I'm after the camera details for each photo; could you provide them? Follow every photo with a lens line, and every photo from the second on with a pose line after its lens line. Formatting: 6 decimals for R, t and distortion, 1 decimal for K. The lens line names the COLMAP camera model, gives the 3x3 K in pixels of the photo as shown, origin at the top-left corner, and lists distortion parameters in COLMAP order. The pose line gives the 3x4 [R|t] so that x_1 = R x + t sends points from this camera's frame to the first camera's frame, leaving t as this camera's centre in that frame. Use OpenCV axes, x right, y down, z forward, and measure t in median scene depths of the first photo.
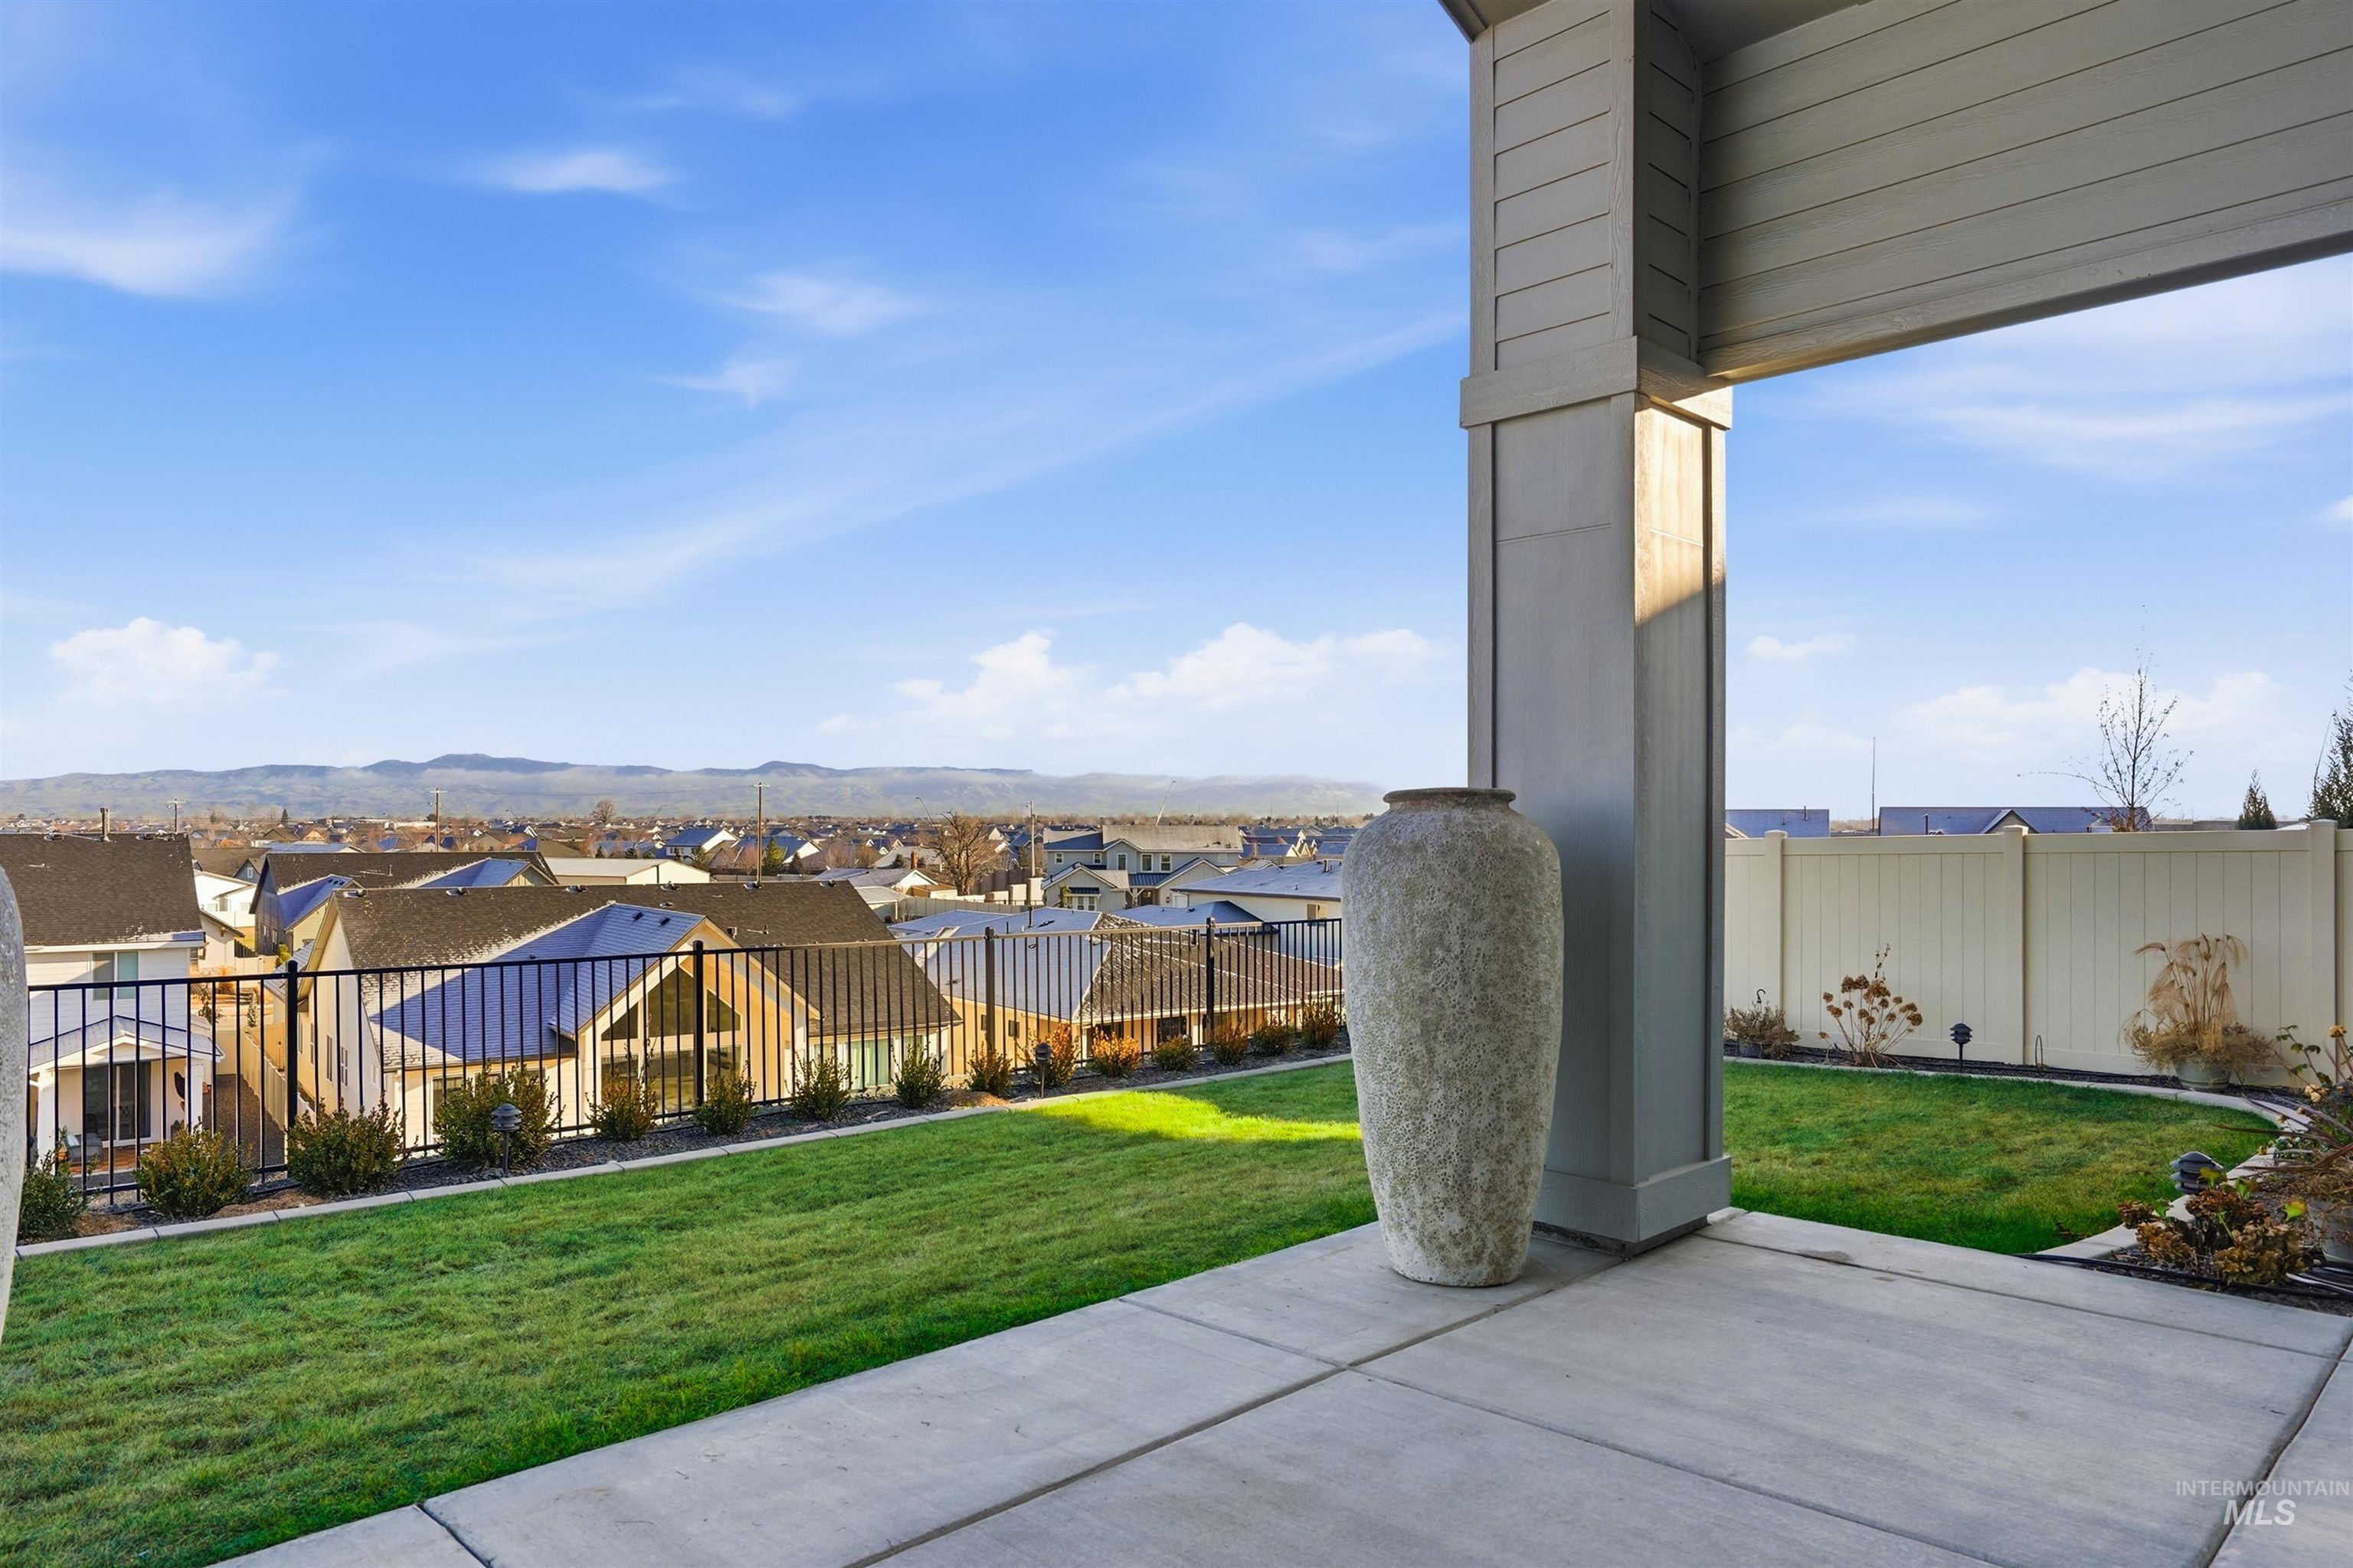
lens RADIAL K [[1506.0, 0, 1154.0], [0, 1506.0, 816.9], [0, 0, 1]] dist [-0.027568, 0.001097]
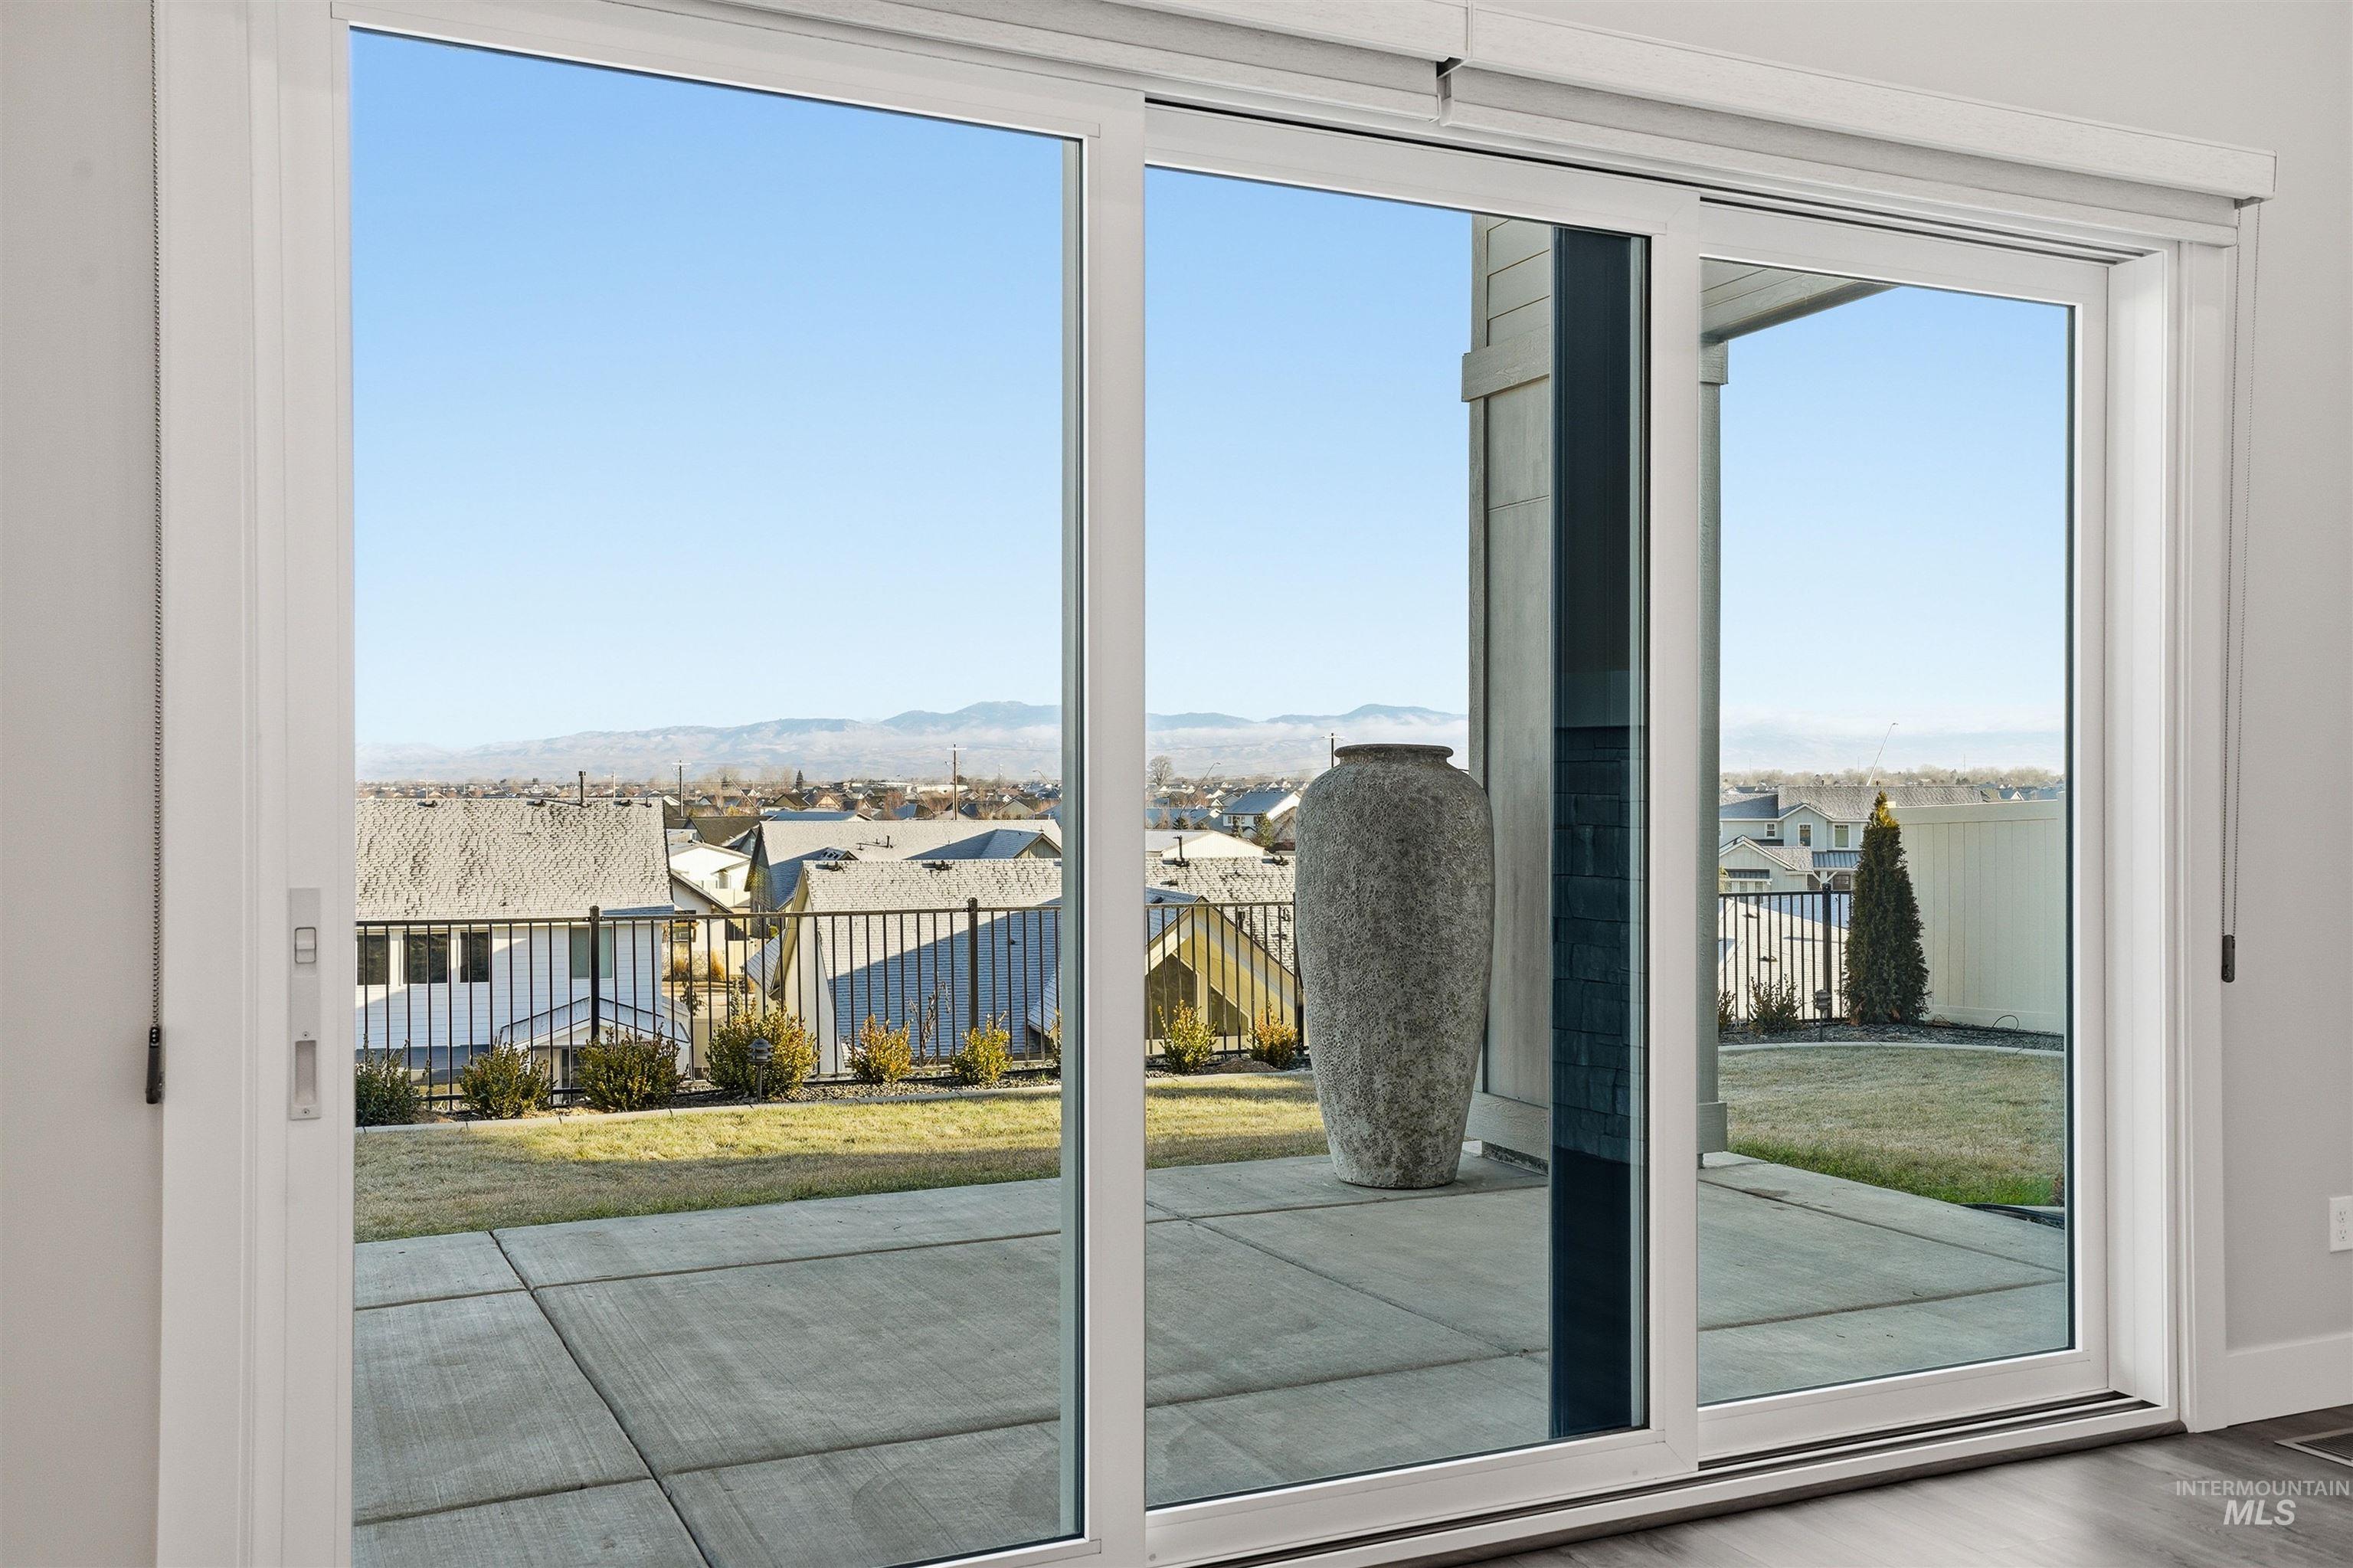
lens RADIAL K [[1991.8, 0, 1230.7], [0, 1991.8, 803.5], [0, 0, 1]] dist [-0.016805, -0.005672]
pose [[0.950951, -0.001850, -0.309336, 0.533650], [0.006160, 0.999897, 0.012958, 0.004835], [0.309281, -0.014228, 0.950864, -0.426115]]
